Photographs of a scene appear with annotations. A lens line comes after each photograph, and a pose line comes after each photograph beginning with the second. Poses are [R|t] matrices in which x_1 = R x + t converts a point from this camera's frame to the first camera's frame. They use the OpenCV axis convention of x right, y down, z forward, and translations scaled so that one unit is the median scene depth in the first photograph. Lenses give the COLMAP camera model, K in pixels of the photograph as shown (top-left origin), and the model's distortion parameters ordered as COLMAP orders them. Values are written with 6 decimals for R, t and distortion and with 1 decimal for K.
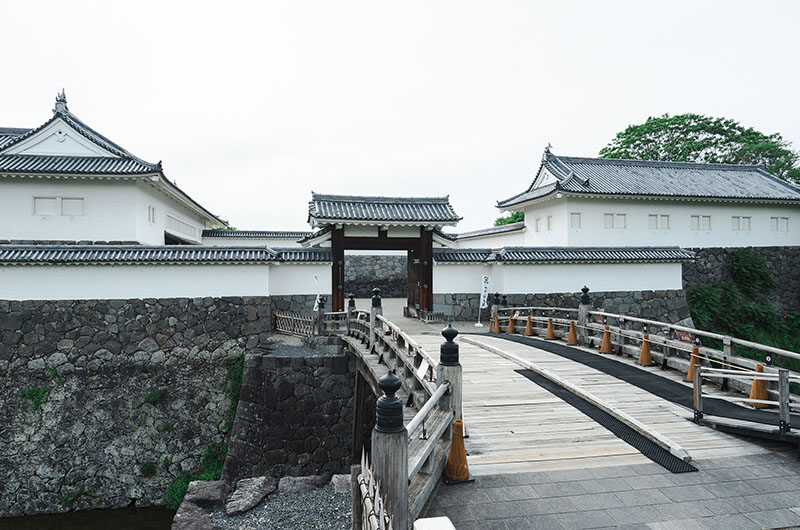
lens RADIAL K [[526.2, 0, 400.0], [0, 526.2, 265.0], [0, 0, 1]] dist [-0.029187, 0.004132]
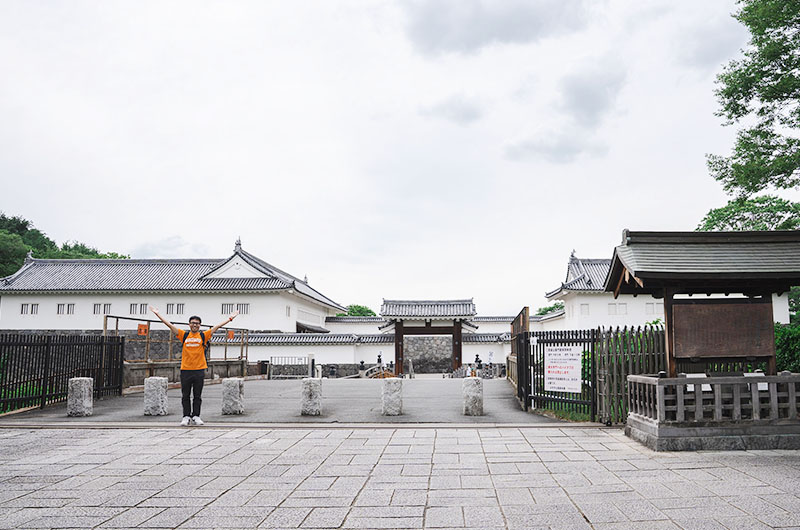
lens RADIAL K [[526.2, 0, 400.0], [0, 526.2, 265.0], [0, 0, 1]] dist [-0.029187, 0.004132]
pose [[0.973736, -0.040032, -0.224131, 0.230970], [0.005408, 0.988210, -0.153009, 0.004088], [0.227614, 0.147778, 0.962473, -0.508309]]
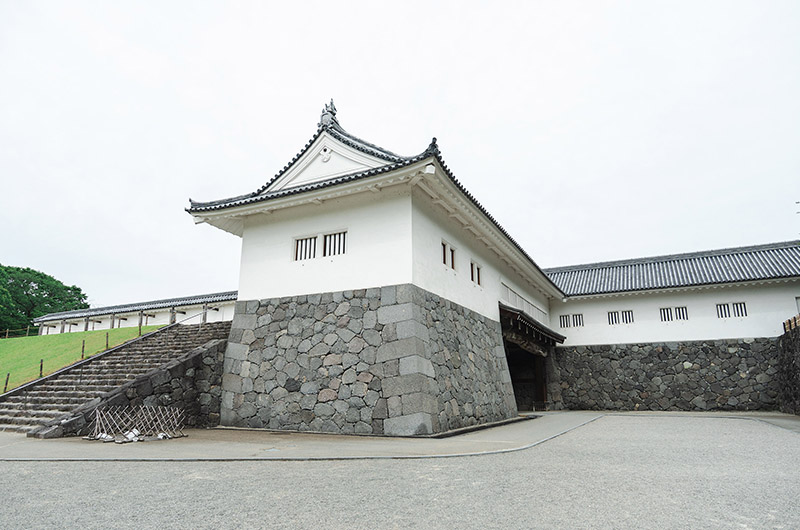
lens RADIAL K [[526.2, 0, 400.0], [0, 526.2, 265.0], [0, 0, 1]] dist [-0.029187, 0.004132]
pose [[0.790369, -0.129710, -0.598742, -0.163604], [0.025628, 0.983474, -0.179227, 0.040881], [0.612094, 0.126311, 0.780632, 0.549988]]
